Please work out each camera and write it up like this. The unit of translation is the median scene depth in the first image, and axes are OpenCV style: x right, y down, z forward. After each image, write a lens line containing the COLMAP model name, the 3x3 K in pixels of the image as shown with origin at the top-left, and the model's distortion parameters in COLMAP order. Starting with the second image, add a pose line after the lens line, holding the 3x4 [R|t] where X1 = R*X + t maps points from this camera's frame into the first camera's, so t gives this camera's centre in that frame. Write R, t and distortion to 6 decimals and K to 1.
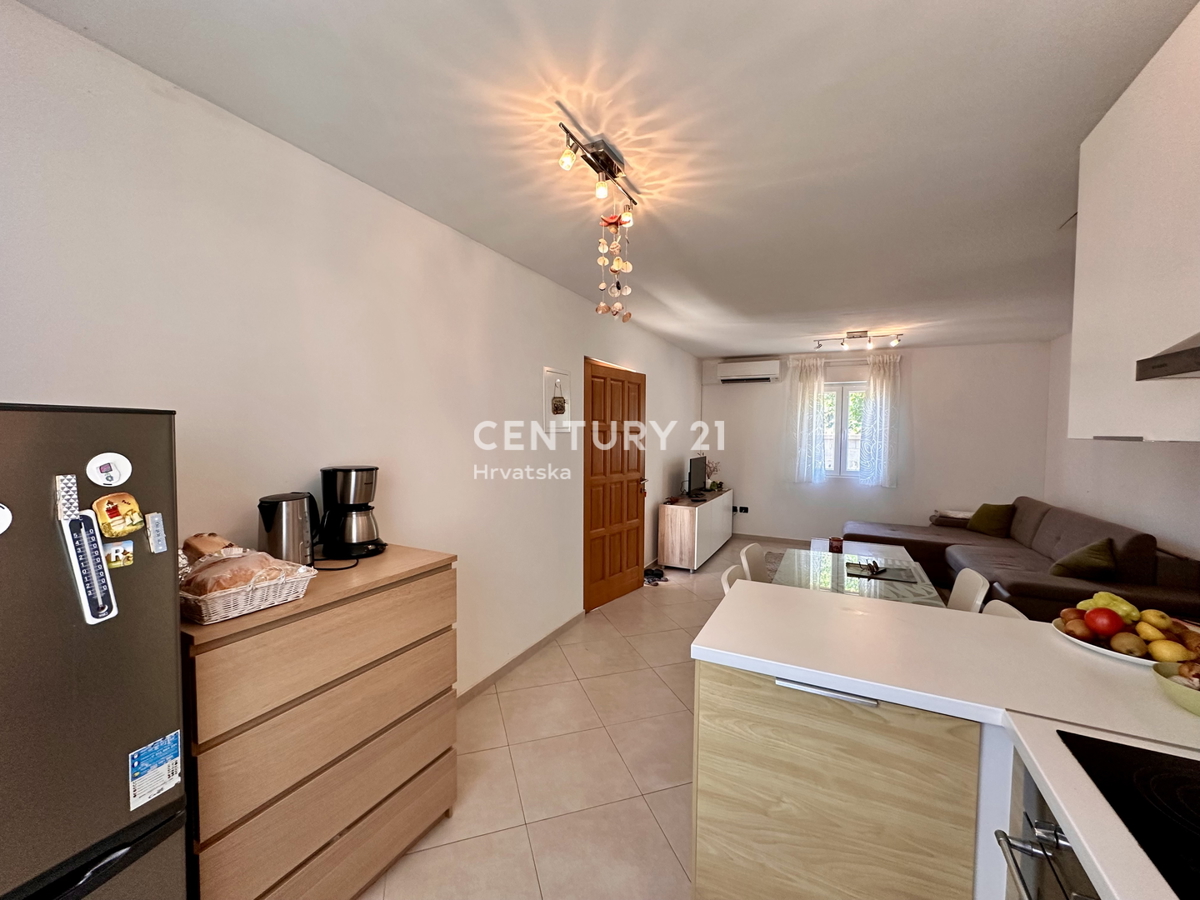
lens RADIAL K [[480.6, 0, 597.4], [0, 480.6, 452.8], [0, 0, 1]] dist [0.000494, 0.000032]
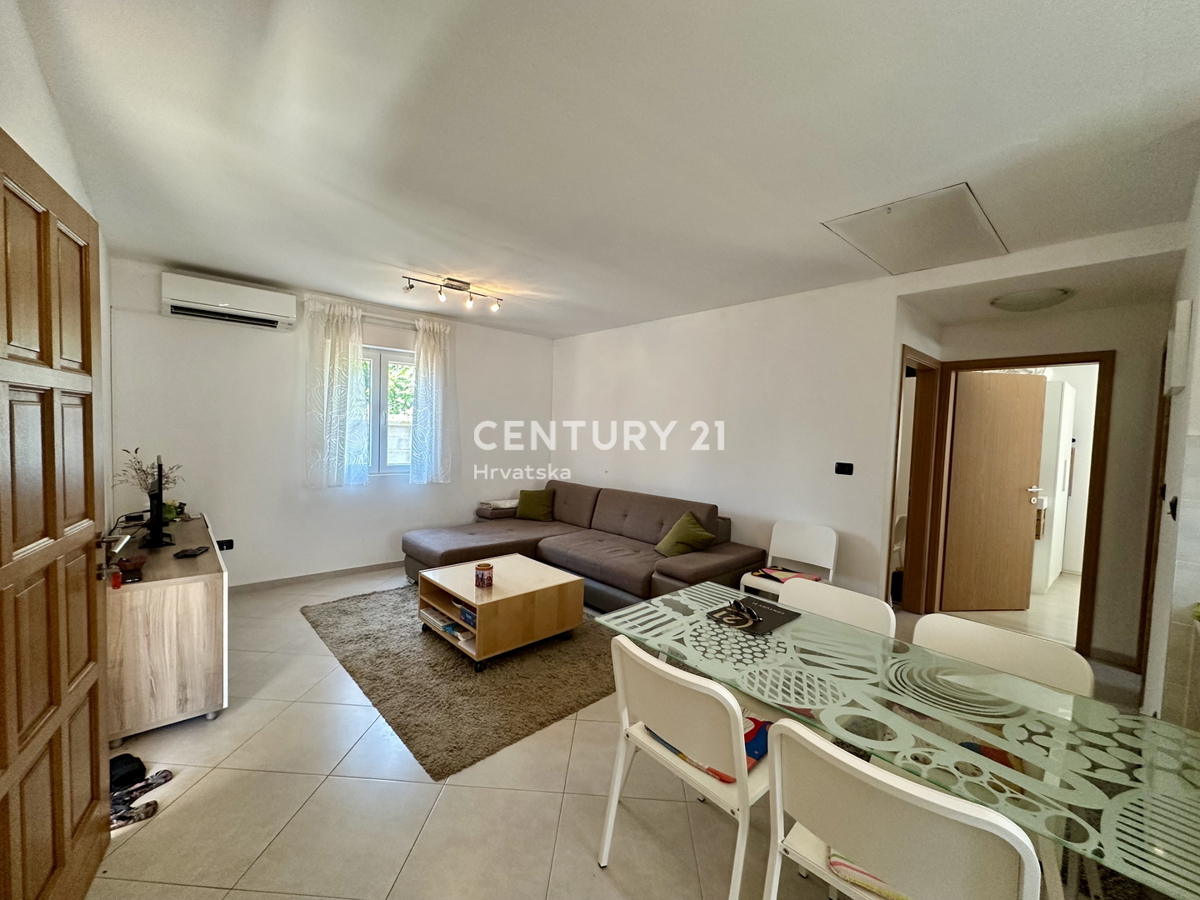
lens RADIAL K [[480.6, 0, 597.4], [0, 480.6, 452.8], [0, 0, 1]] dist [0.000494, 0.000032]
pose [[0.368872, -0.041959, 0.928533, -0.071381], [0.009570, 0.999099, 0.041346, -0.012884], [-0.929431, -0.006365, 0.368941, 0.453871]]
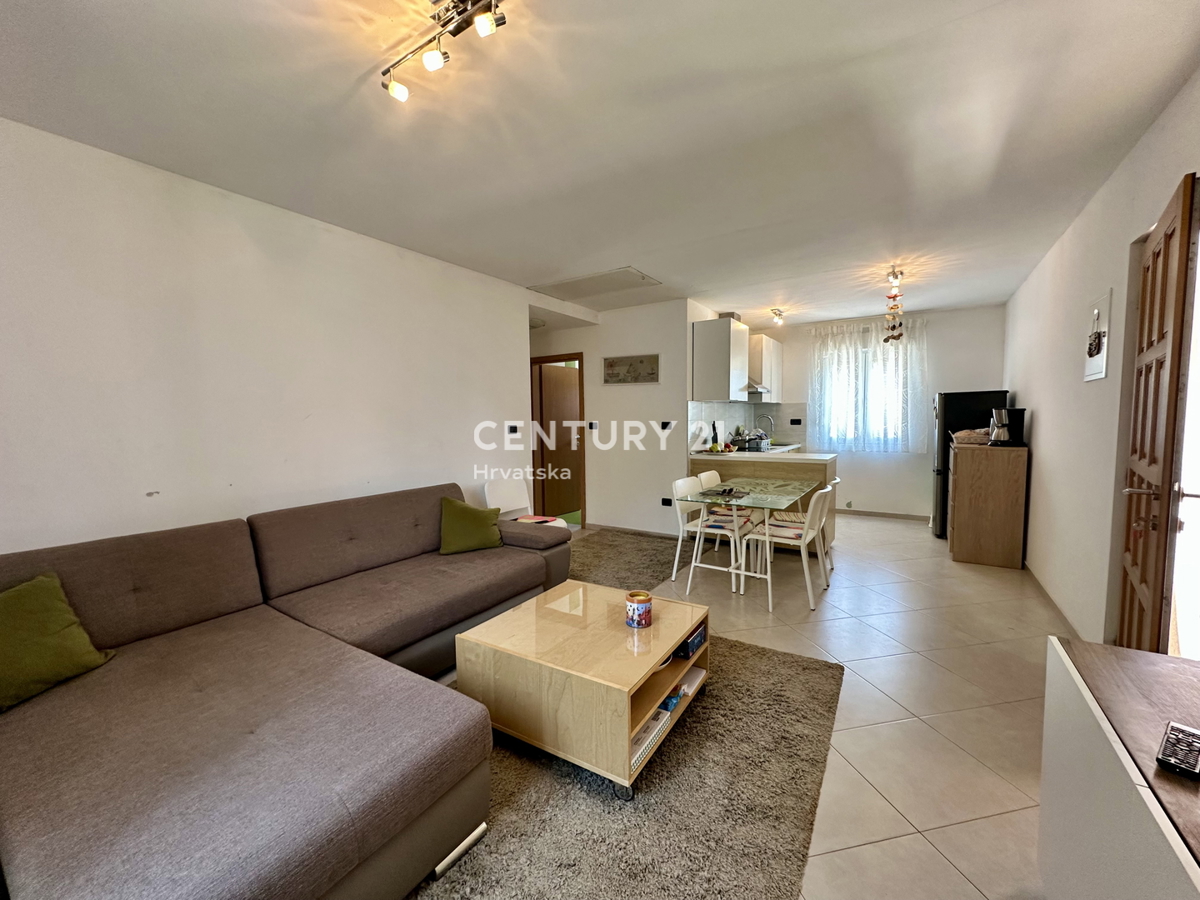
lens RADIAL K [[480.6, 0, 597.4], [0, 480.6, 452.8], [0, 0, 1]] dist [0.000494, 0.000032]
pose [[-0.993897, -0.005334, 0.110184, 0.374589], [0.007660, 0.993082, 0.117169, -0.016749], [-0.110047, 0.117298, -0.986981, 1.130380]]
